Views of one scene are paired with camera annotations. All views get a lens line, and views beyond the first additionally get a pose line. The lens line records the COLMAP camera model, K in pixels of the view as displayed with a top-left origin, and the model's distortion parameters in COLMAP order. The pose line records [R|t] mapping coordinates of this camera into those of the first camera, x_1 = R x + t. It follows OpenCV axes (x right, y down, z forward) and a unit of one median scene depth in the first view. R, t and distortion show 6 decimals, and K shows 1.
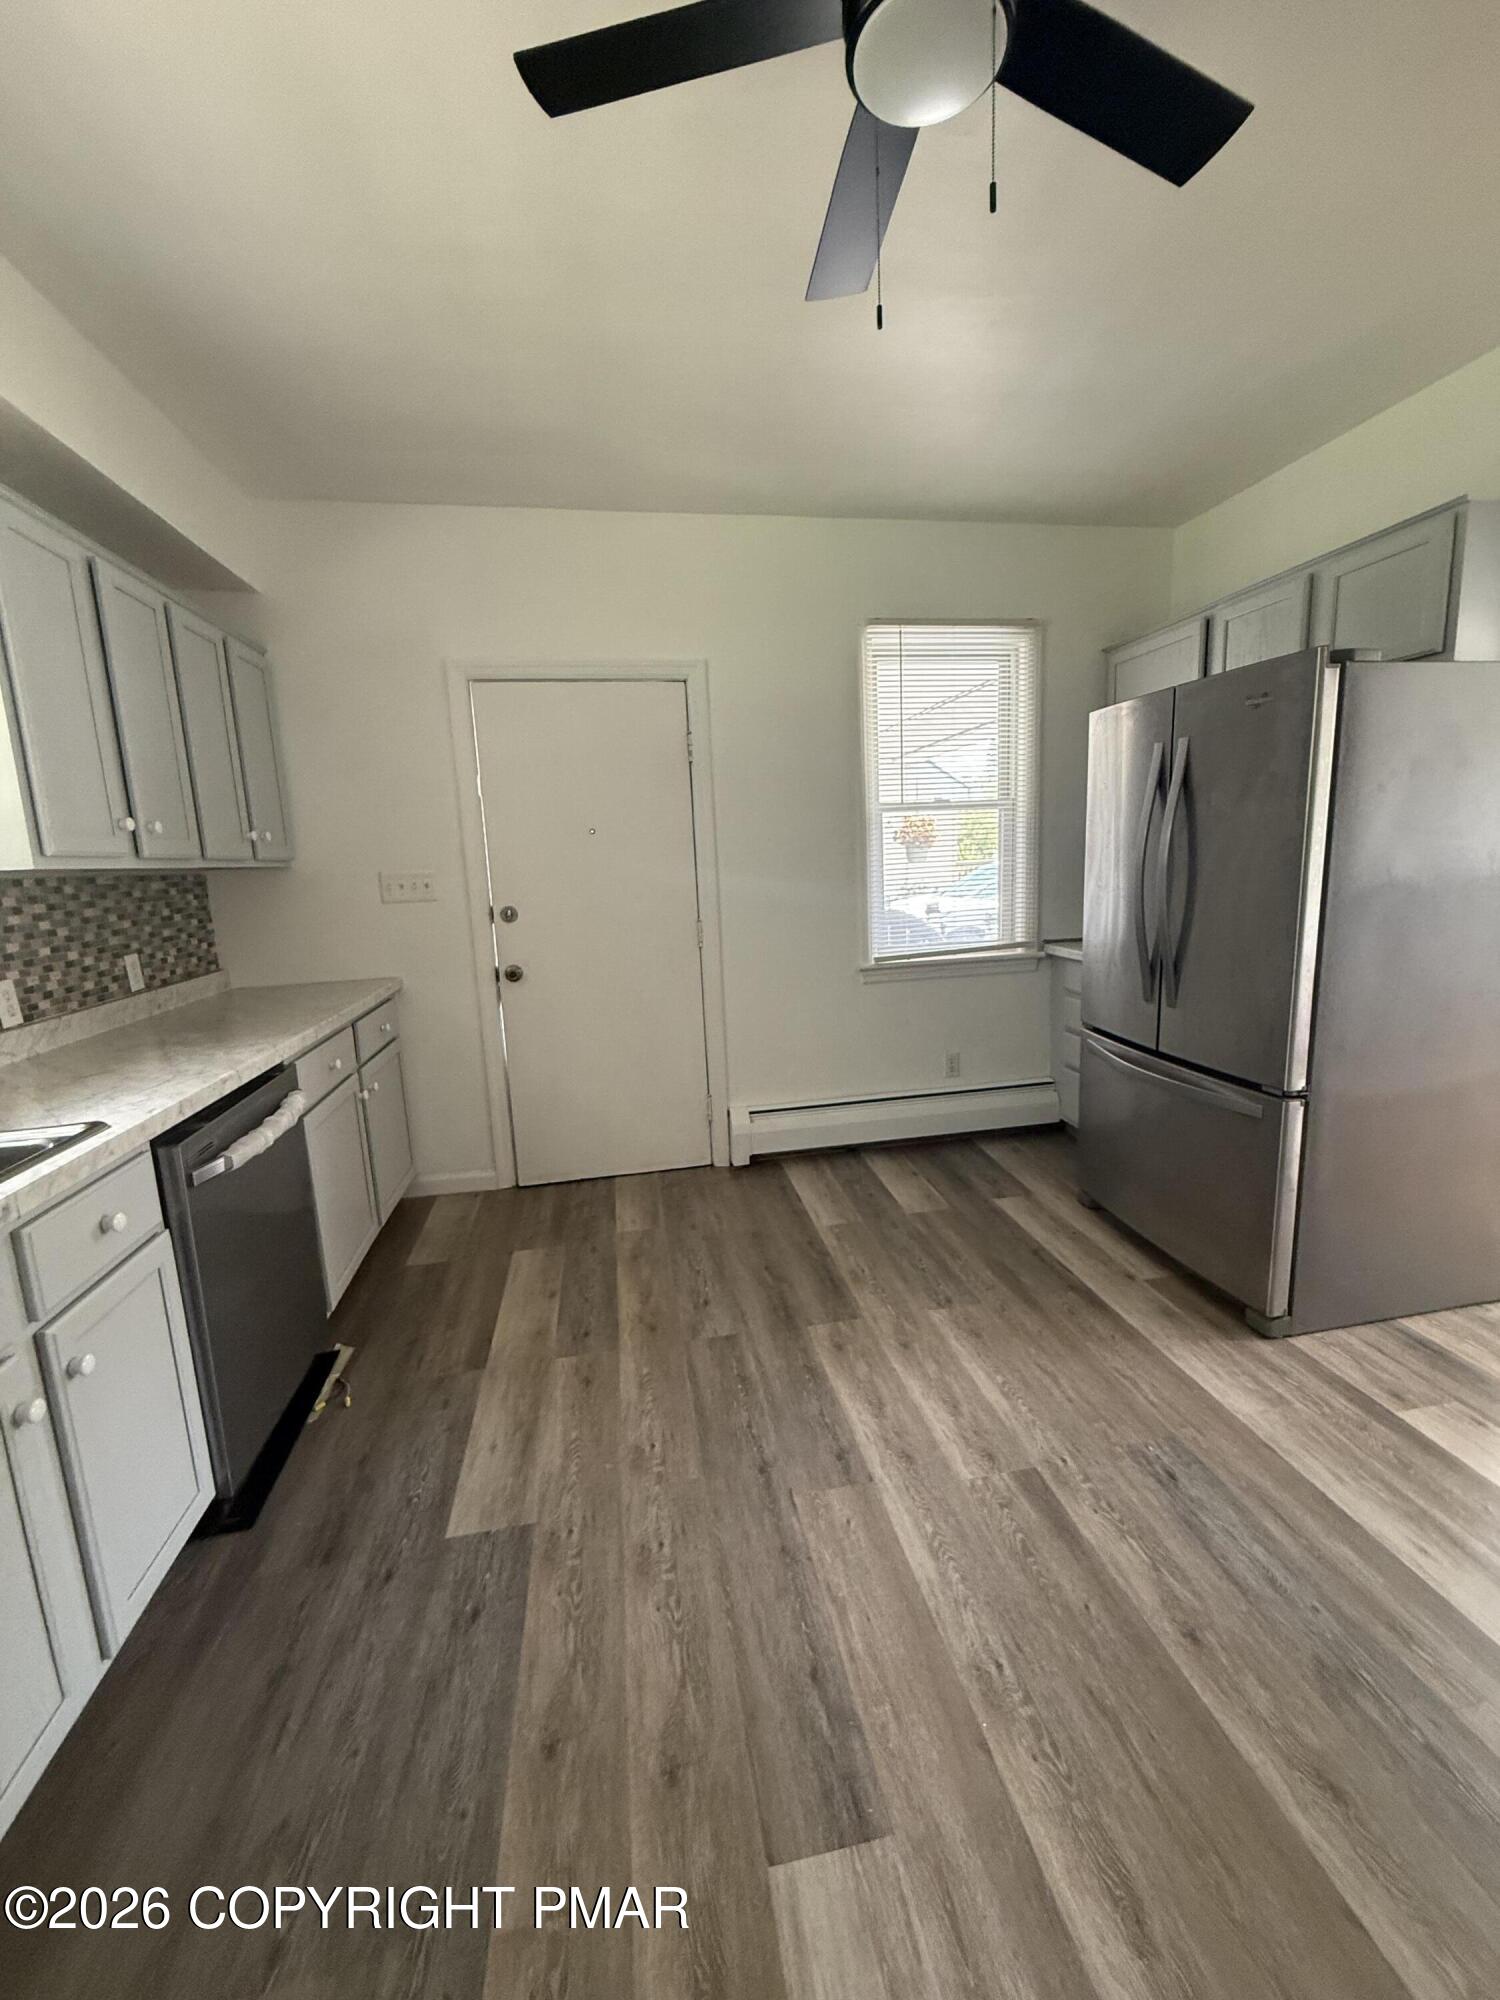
lens RADIAL K [[808.5, 0, 751.6], [0, 808.5, 996.3], [0, 0, 1]] dist [0.000909, 0.000203]
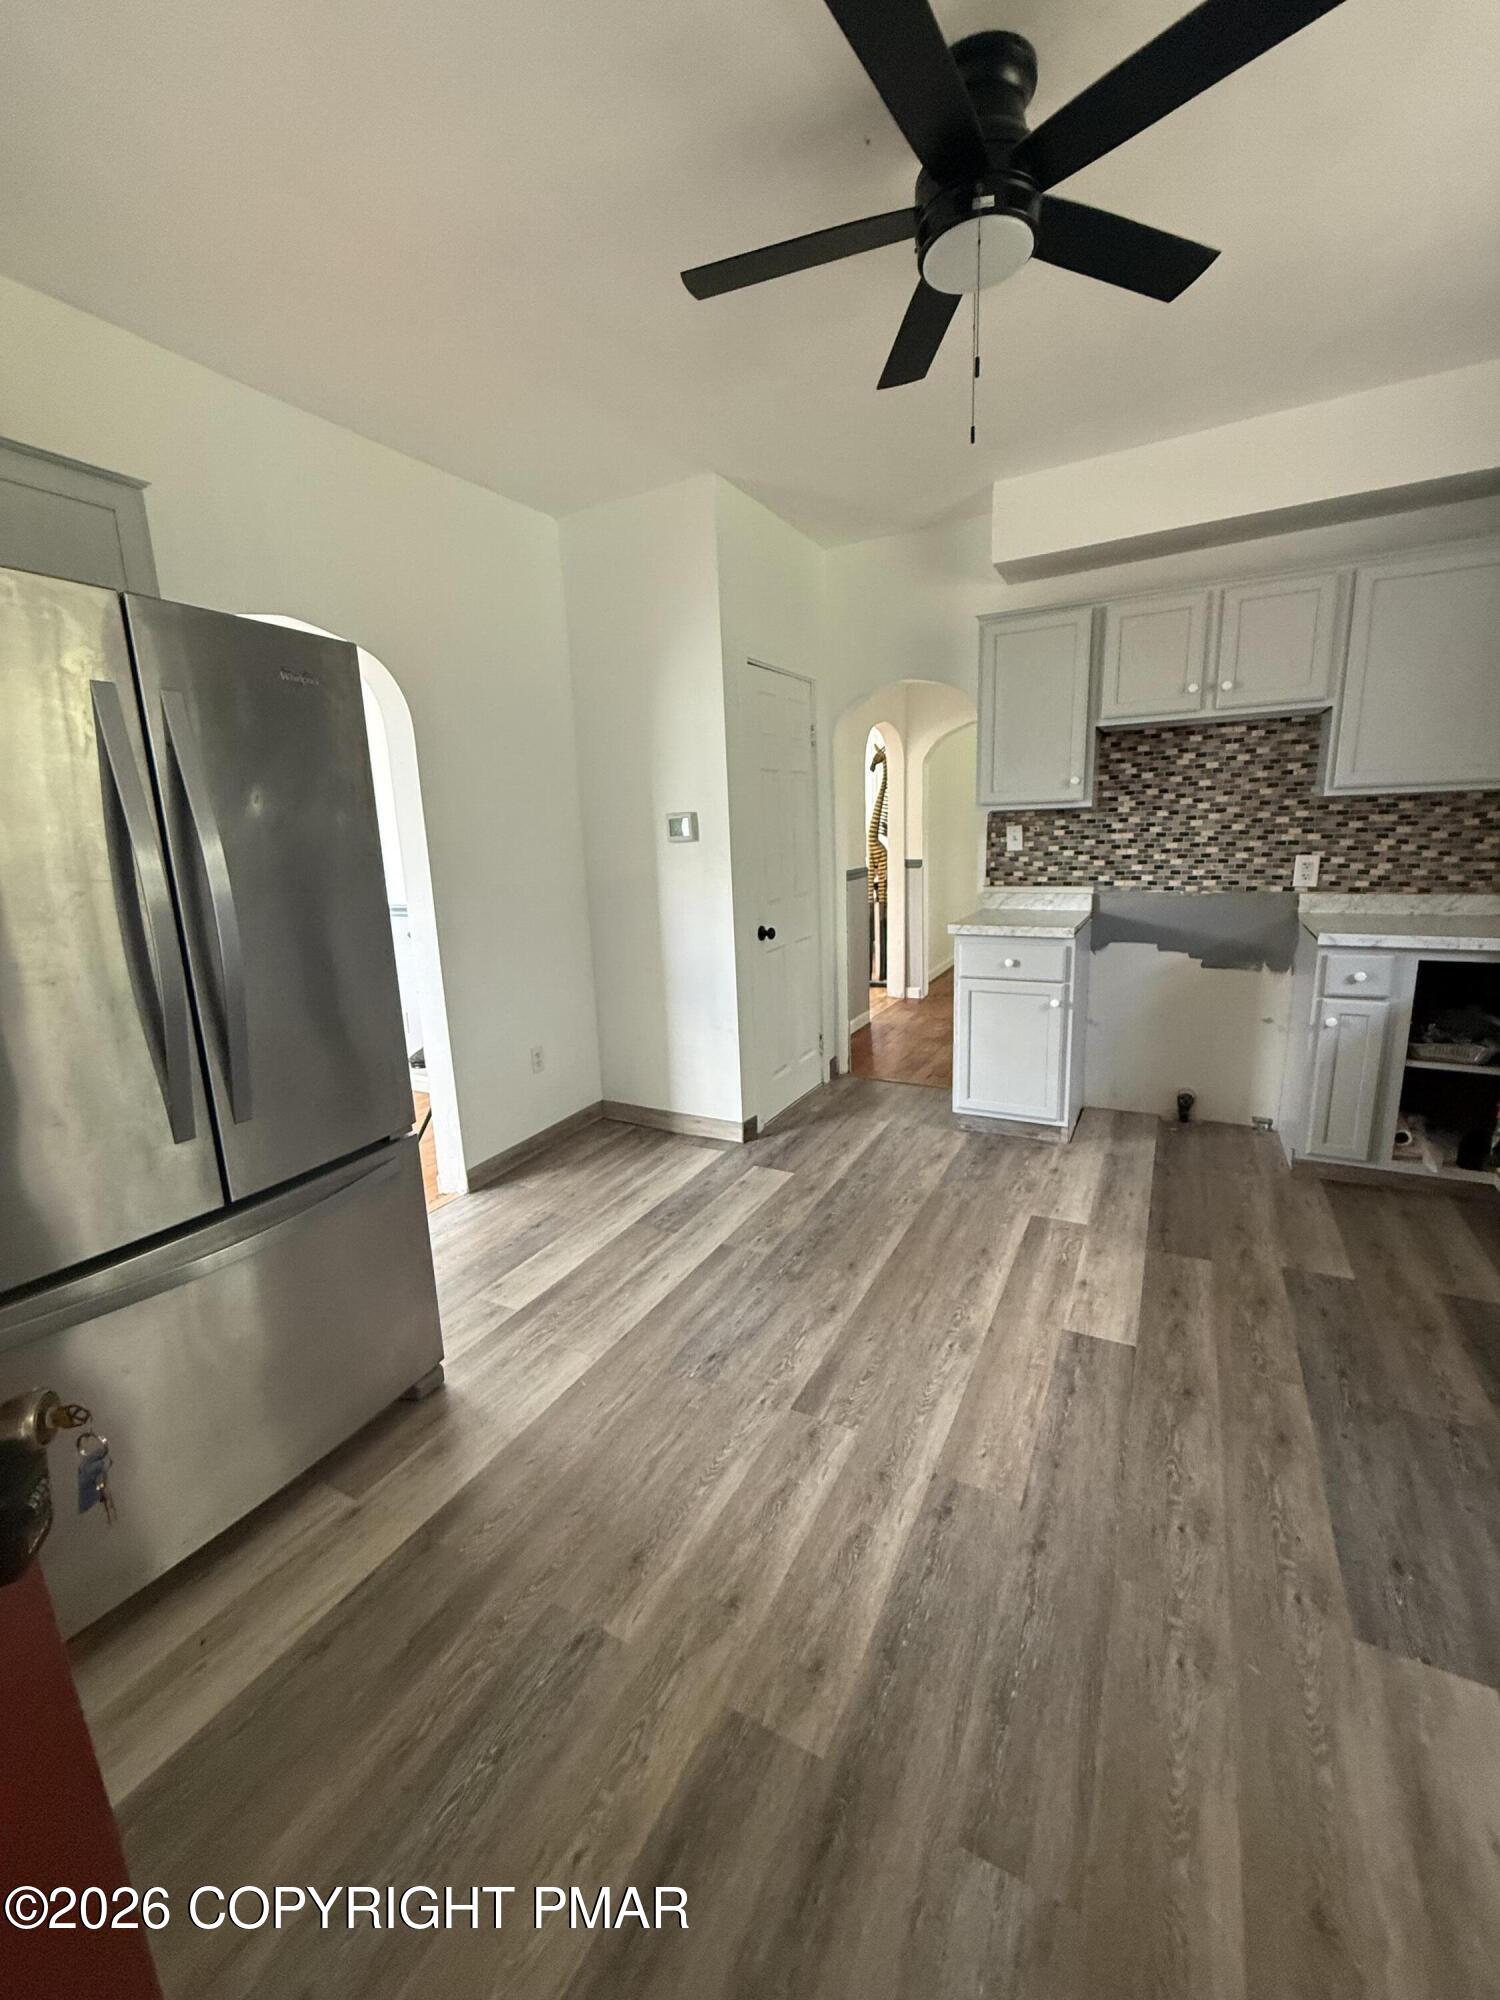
lens RADIAL K [[808.5, 0, 744.9], [0, 808.5, 994.4], [0, 0, 1]] dist [0.000909, 0.000203]
pose [[-0.783200, -0.055435, 0.619294, -0.245656], [0.175870, 0.935592, 0.306165, -0.283860], [-0.596379, 0.348704, -0.723006, 1.645694]]
